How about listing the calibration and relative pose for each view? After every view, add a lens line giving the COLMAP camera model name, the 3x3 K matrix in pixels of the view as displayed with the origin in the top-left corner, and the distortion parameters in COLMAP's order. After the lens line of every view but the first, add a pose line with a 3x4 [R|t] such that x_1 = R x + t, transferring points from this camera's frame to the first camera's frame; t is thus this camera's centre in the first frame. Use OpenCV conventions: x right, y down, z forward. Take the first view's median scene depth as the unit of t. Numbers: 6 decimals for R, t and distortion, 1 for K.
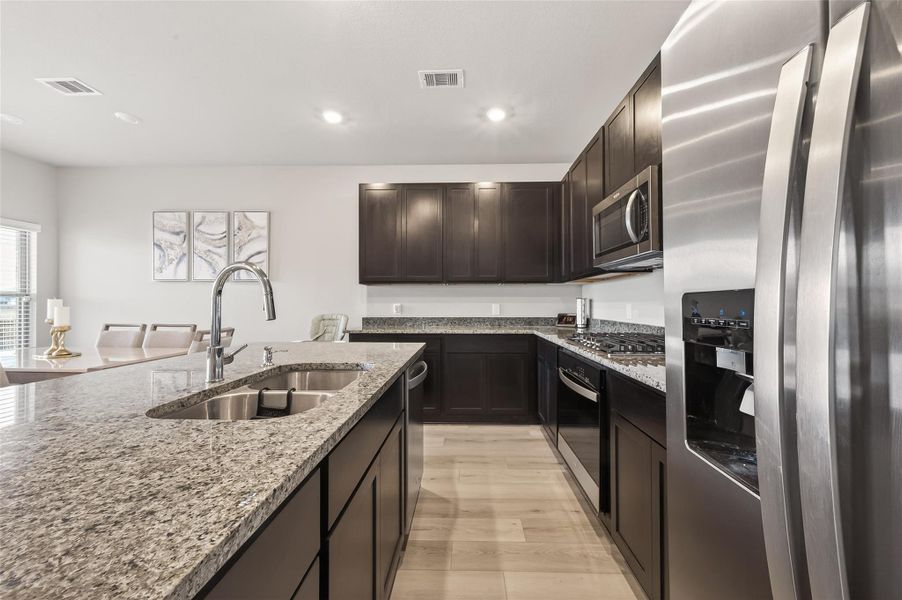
lens RADIAL K [[356.1, 0, 454.8], [0, 356.1, 302.4], [0, 0, 1]] dist [0.008044, -0.002455]
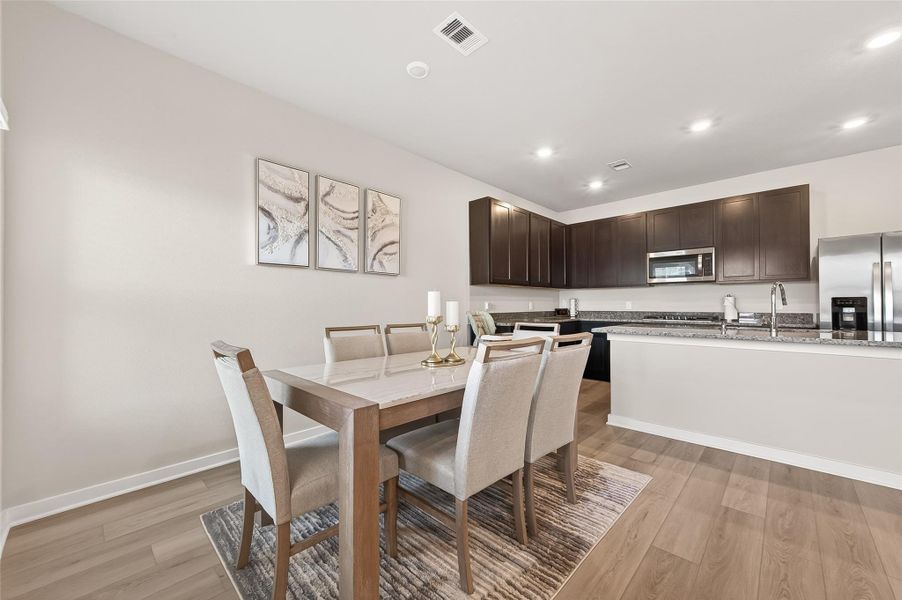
lens RADIAL K [[353.5, 0, 459.8], [0, 353.5, 298.5], [0, 0, 1]] dist [0.003478, 0.000272]
pose [[0.653501, 0.012901, 0.756815, -1.191327], [-0.001263, 0.999872, -0.015954, 0.013594], [-0.756924, 0.009470, 0.653434, 0.330247]]
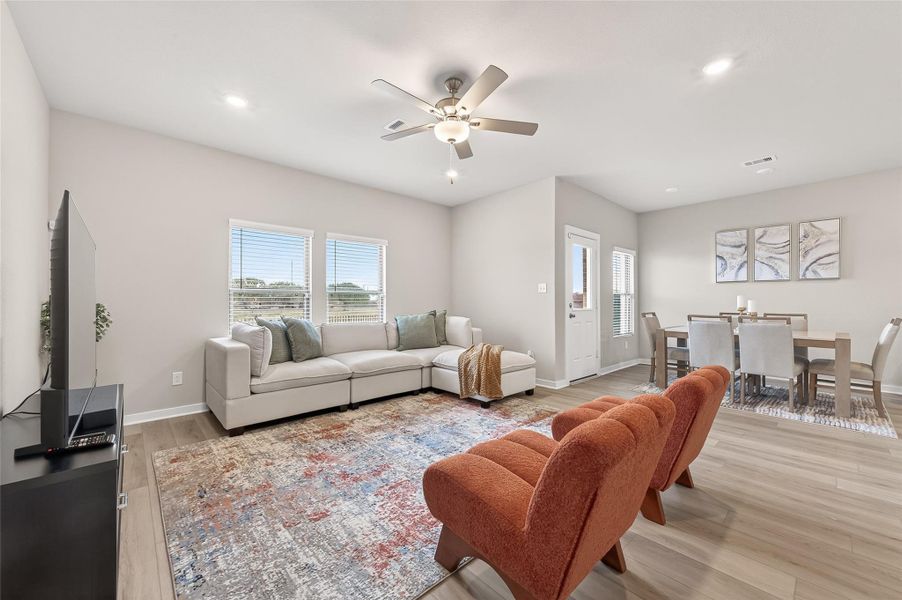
lens RADIAL K [[353.5, 0, 453.3], [0, 353.5, 302.1], [0, 0, 1]] dist [0.003478, 0.000272]
pose [[0.703833, -0.002911, -0.710360, -0.639784], [0.006457, 0.999977, 0.002299, 0.005617], [0.710336, -0.006205, 0.703835, -0.753577]]
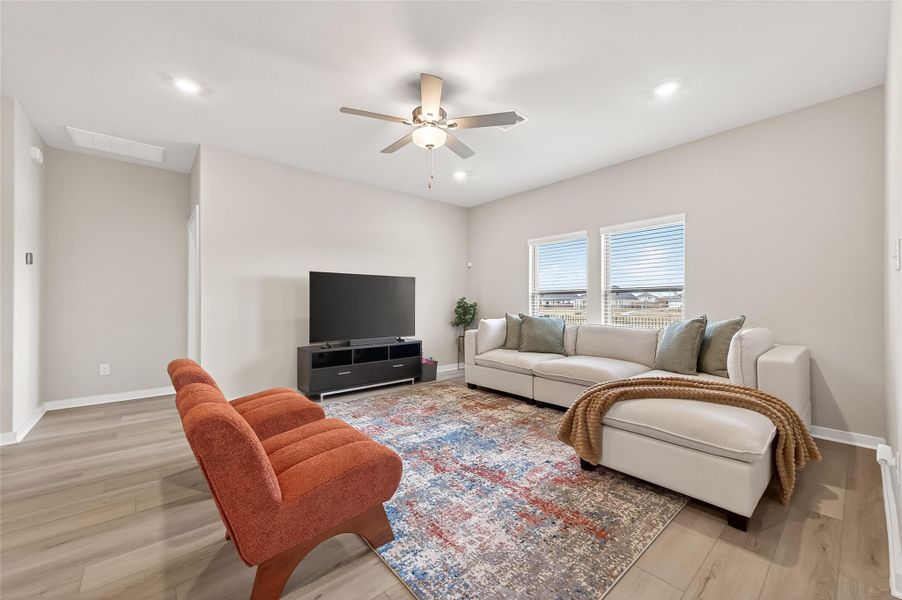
lens RADIAL K [[356.1, 0, 455.3], [0, 356.1, 299.4], [0, 0, 1]] dist [0.008044, -0.002455]
pose [[-0.735262, -0.005705, -0.677759, -0.684780], [0.002556, 0.999934, -0.011189, 0.013223], [0.677778, -0.009959, -0.735199, 0.306036]]
